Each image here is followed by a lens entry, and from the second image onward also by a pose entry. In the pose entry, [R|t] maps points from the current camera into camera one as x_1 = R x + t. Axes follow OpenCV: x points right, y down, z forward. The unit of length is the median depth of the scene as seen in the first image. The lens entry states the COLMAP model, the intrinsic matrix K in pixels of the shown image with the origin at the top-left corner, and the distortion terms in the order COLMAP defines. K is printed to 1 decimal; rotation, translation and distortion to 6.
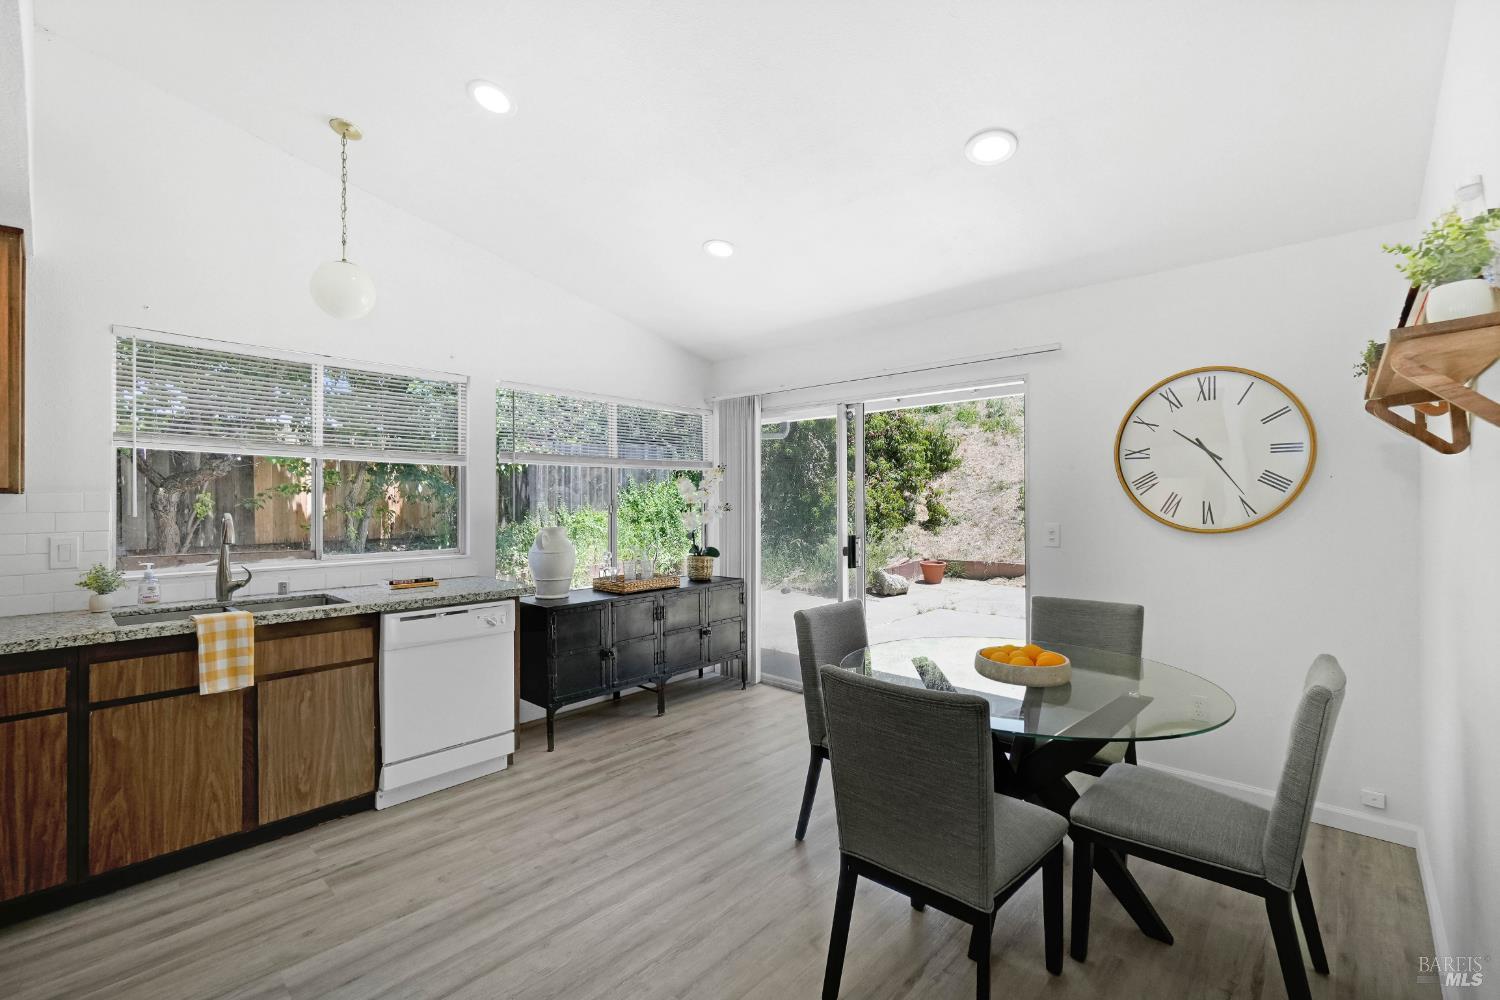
lens RADIAL K [[652.5, 0, 749.3], [0, 652.5, 494.3], [0, 0, 1]] dist [-0.010803, 0.004774]
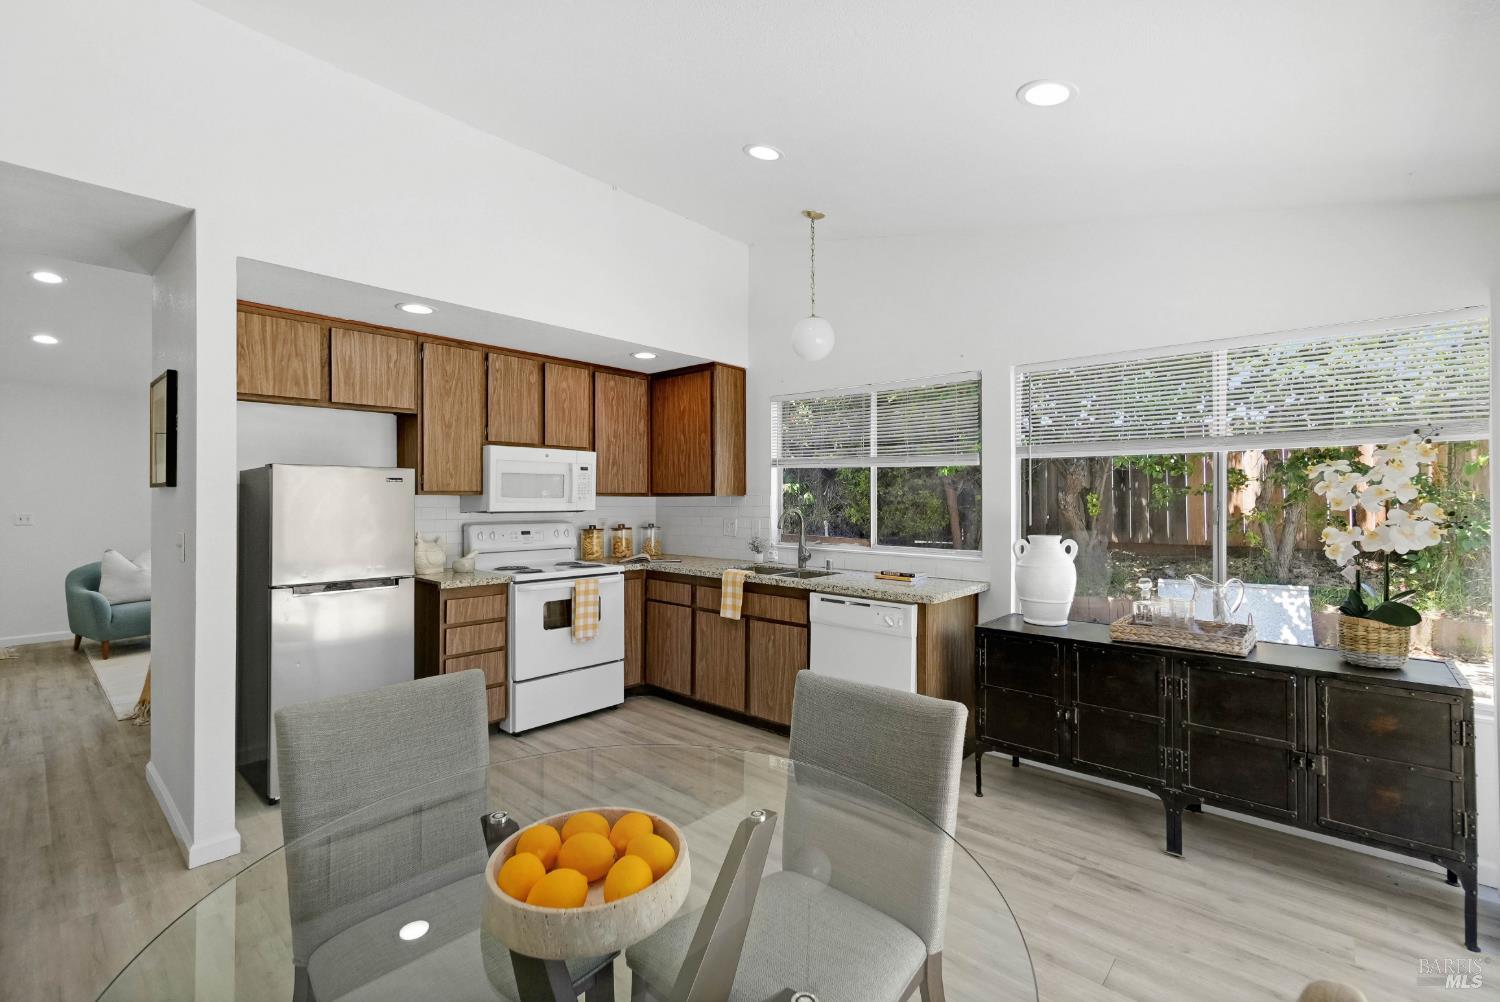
lens RADIAL K [[655.1, 0, 751.0], [0, 655.1, 493.7], [0, 0, 1]] dist [0.000971, -0.000213]
pose [[0.009069, -0.007553, -0.999930, 0.524052], [0.005592, 0.999956, -0.007502, 0.004102], [0.999943, -0.005523, 0.009110, 0.663053]]
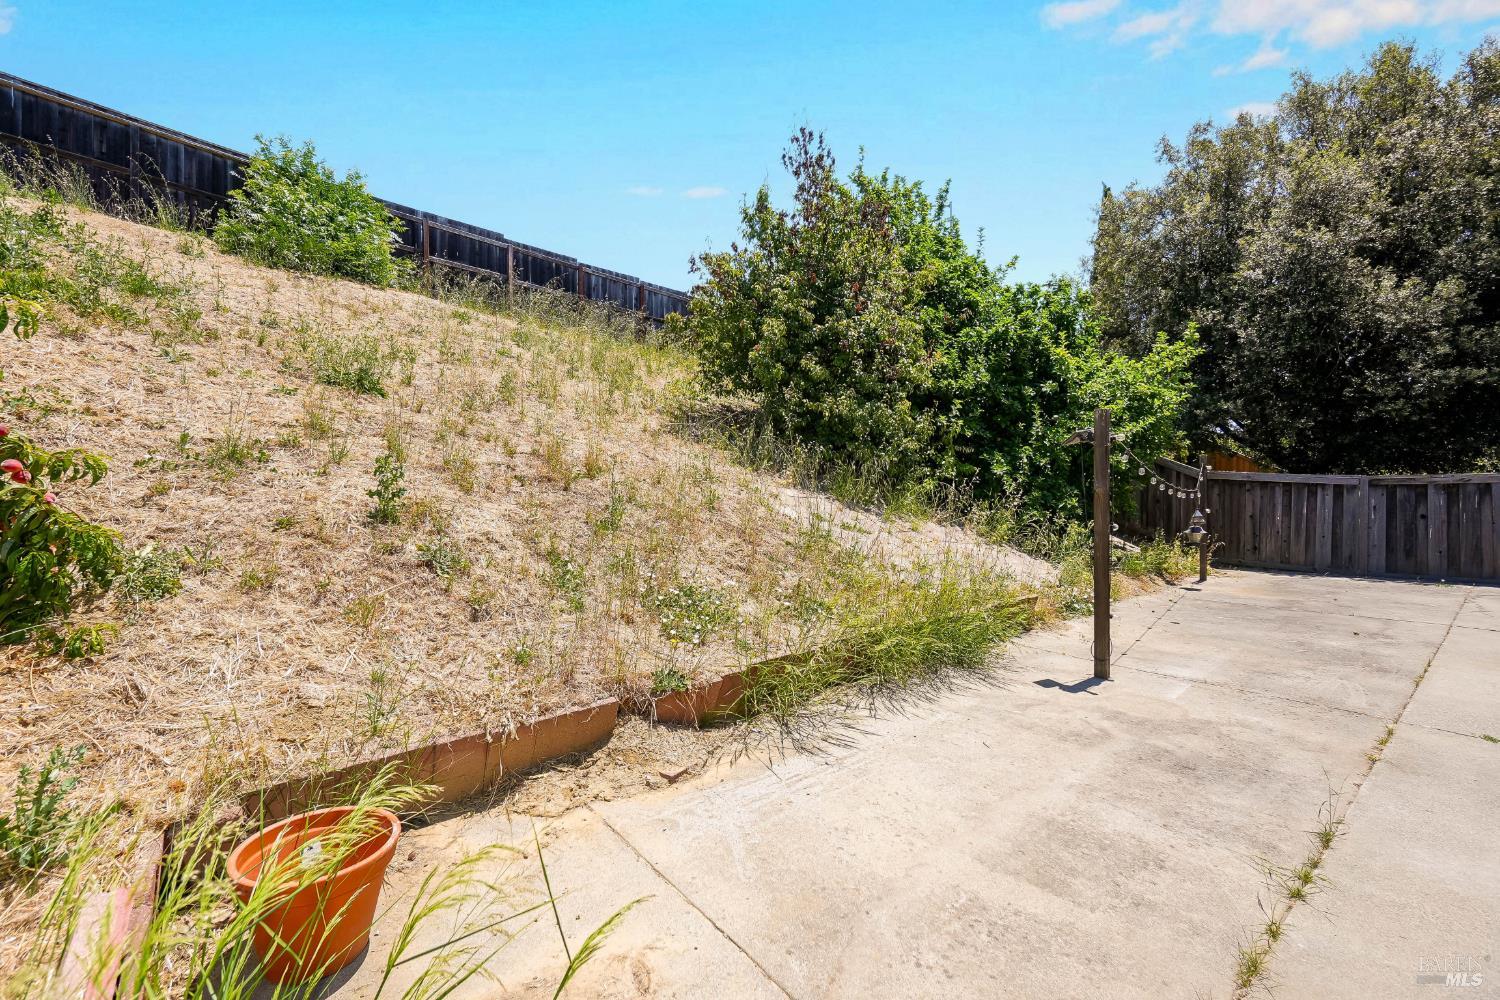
lens RADIAL K [[655.1, 0, 751.0], [0, 655.1, 492.7], [0, 0, 1]] dist [0.000971, -0.000213]
pose [[0.143017, 0.001566, 0.989719, 0.325775], [-0.000737, 0.999999, -0.001476, 0.026734], [-0.989720, -0.000518, 0.143018, 2.309992]]
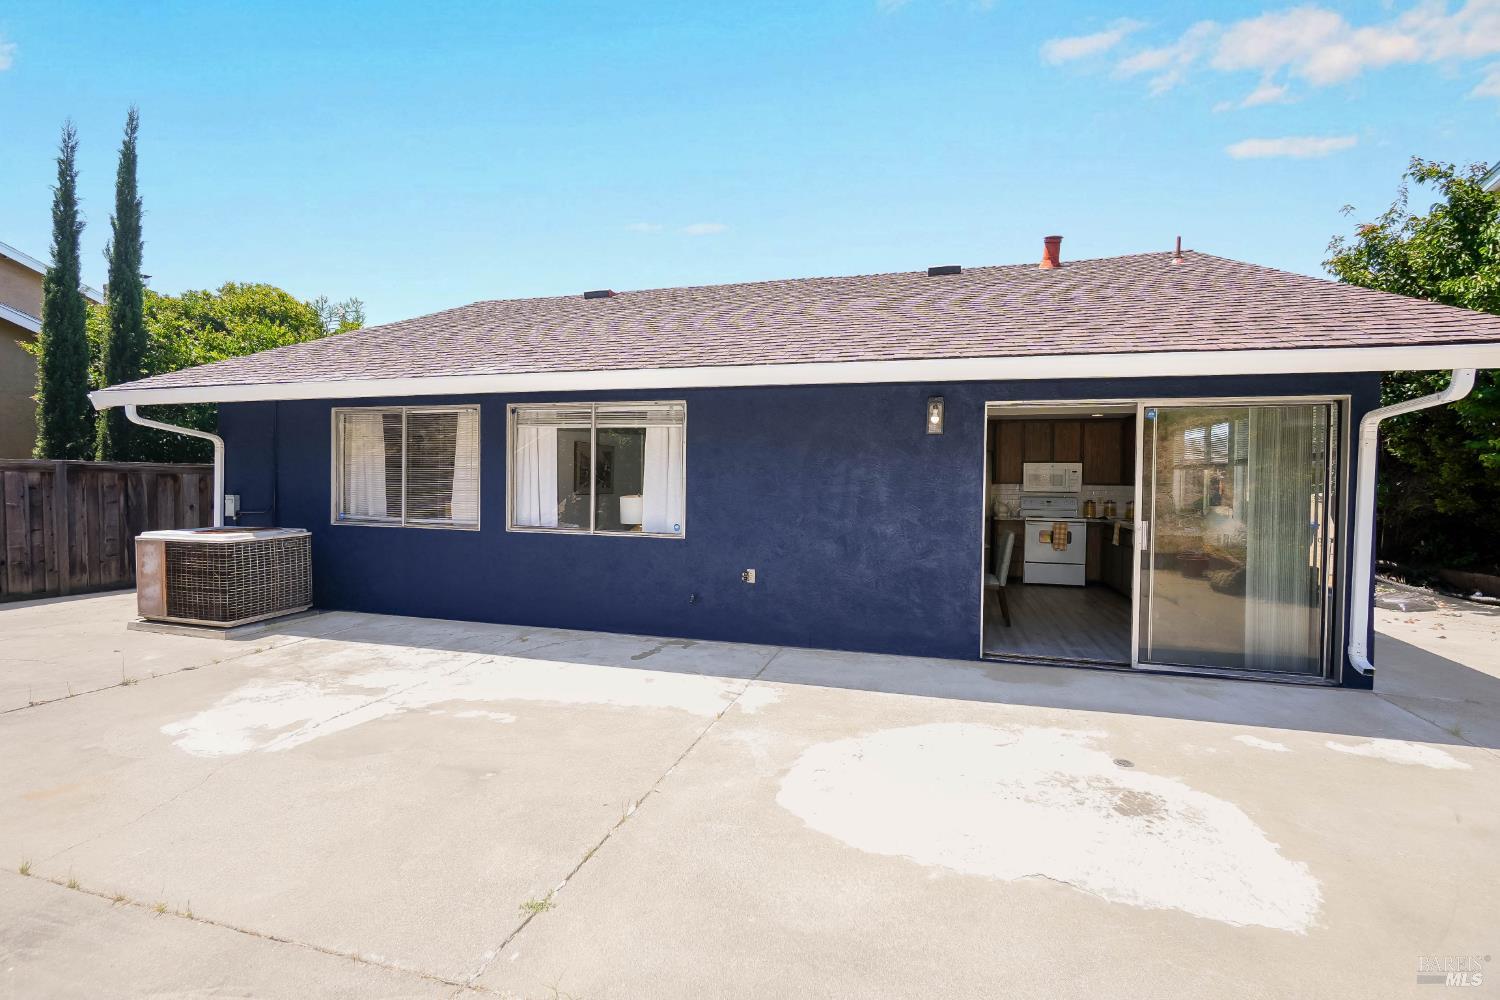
lens RADIAL K [[652.5, 0, 749.3], [0, 652.5, 494.3], [0, 0, 1]] dist [-0.010803, 0.004774]
pose [[-0.892597, 0.000762, -0.450855, 1.499933], [-0.006717, 0.999865, 0.014988, 0.005573], [0.450806, 0.016407, -0.892471, 1.987018]]
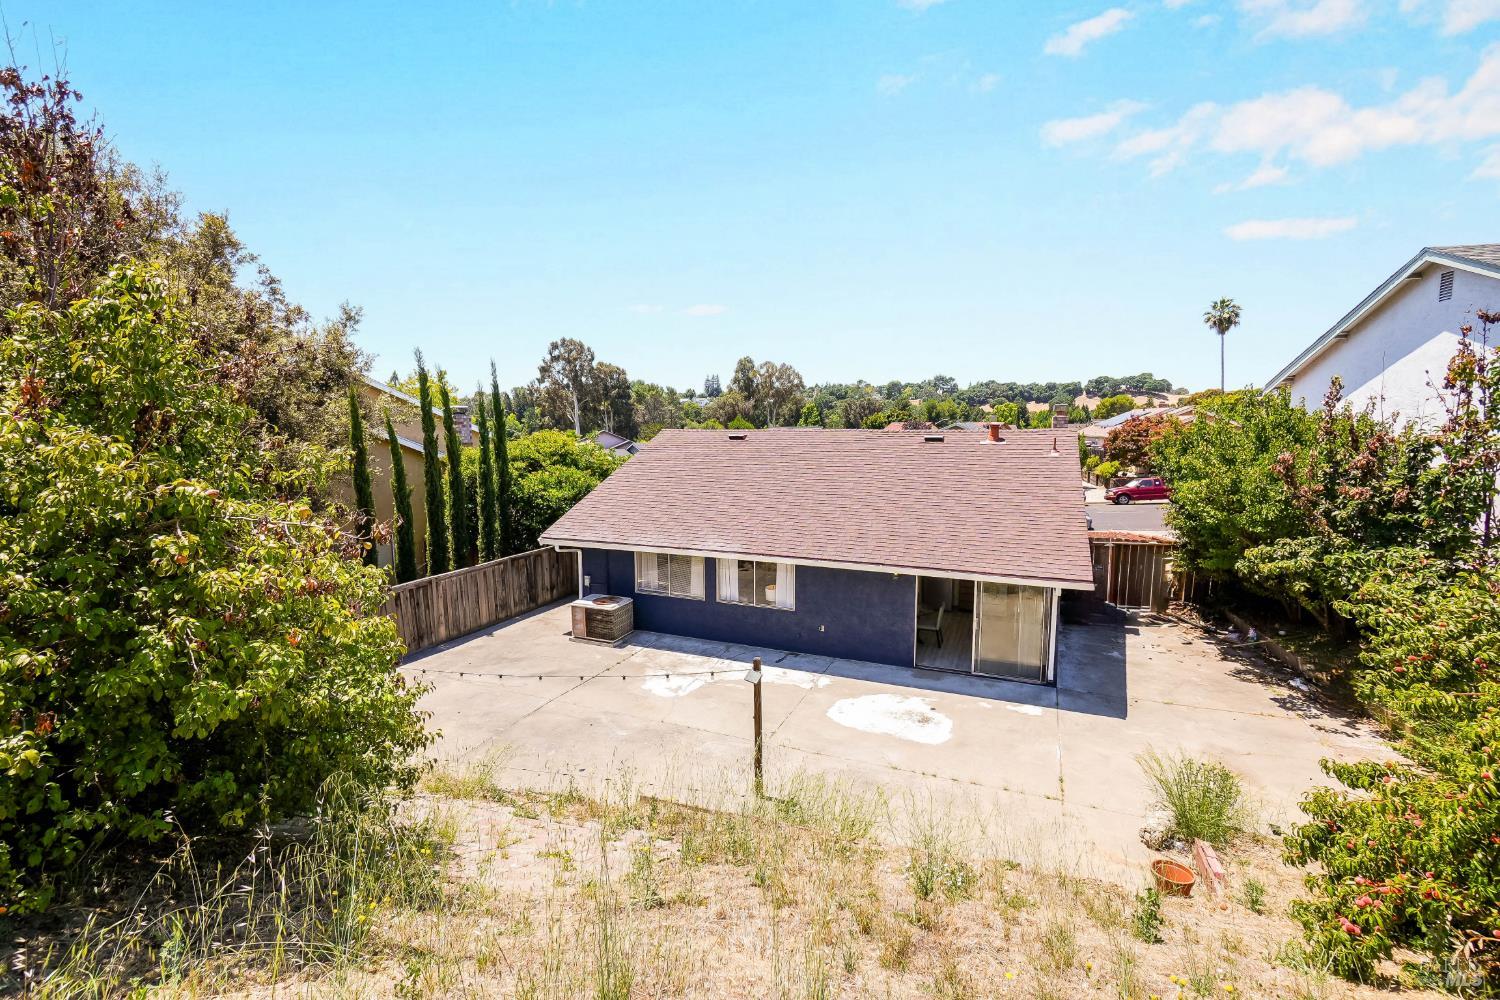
lens RADIAL K [[652.5, 0, 749.3], [0, 652.5, 494.3], [0, 0, 1]] dist [-0.010803, 0.004774]
pose [[-0.945470, 0.042300, -0.322950, 2.338479], [0.010024, 0.994840, 0.100957, -0.891848], [0.325554, 0.092215, -0.941016, 3.851137]]
